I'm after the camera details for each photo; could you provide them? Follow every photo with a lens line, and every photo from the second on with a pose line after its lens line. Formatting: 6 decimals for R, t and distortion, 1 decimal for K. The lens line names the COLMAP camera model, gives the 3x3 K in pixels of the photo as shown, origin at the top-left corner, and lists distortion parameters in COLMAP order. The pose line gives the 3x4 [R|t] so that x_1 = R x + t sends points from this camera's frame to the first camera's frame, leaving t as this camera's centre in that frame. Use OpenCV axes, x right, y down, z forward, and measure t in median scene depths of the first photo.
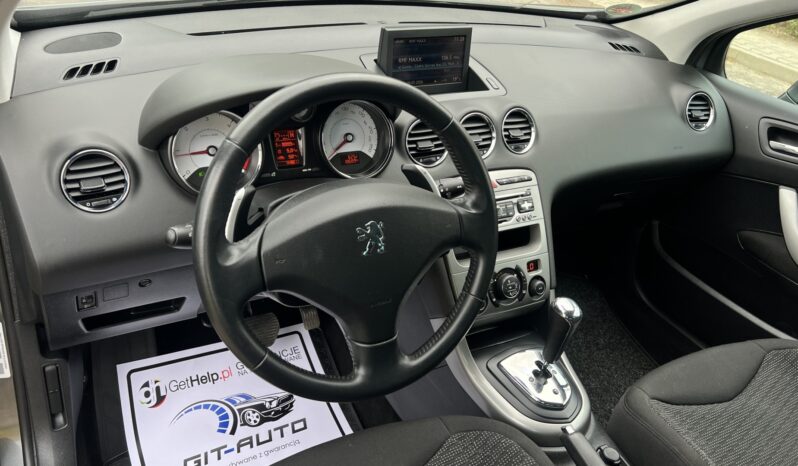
lens RADIAL K [[622.7, 0, 396.9], [0, 622.7, 236.6], [0, 0, 1]] dist [0.051329, -0.061455]
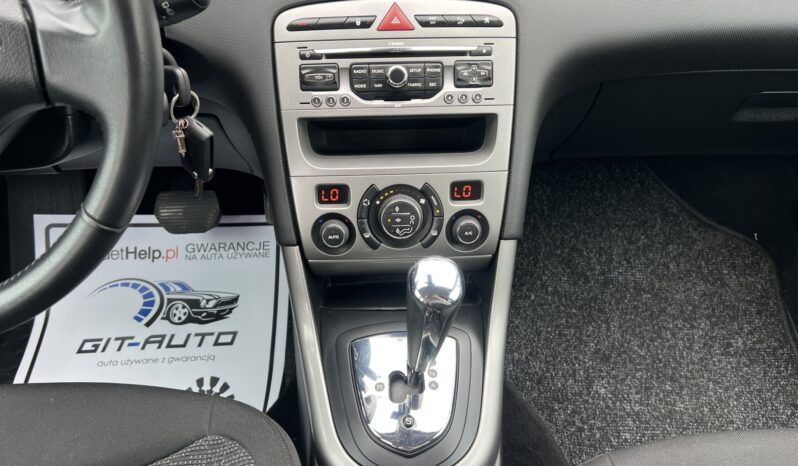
lens RADIAL K [[622.7, 0, 399.5], [0, 622.7, 238.6], [0, 0, 1]] dist [0.051329, -0.061455]
pose [[0.892095, 0.218499, -0.395507, 0.378333], [-0.146701, 0.967948, 0.203850, -0.013749], [0.427371, -0.123832, 0.895555, 0.475578]]
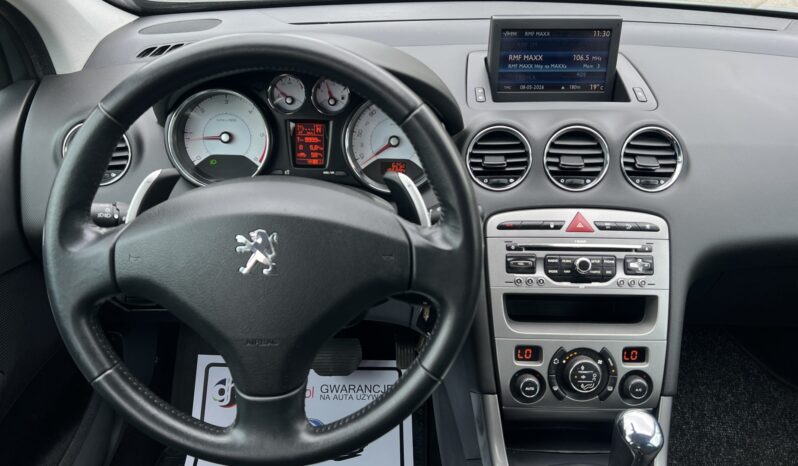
lens RADIAL K [[622.7, 0, 397.5], [0, 622.7, 235.5], [0, 0, 1]] dist [0.051329, -0.061455]
pose [[0.878713, 0.152245, -0.452421, 0.273189], [-0.179436, 0.983614, -0.017511, -0.021825], [0.442342, 0.096568, 0.891633, 0.256637]]
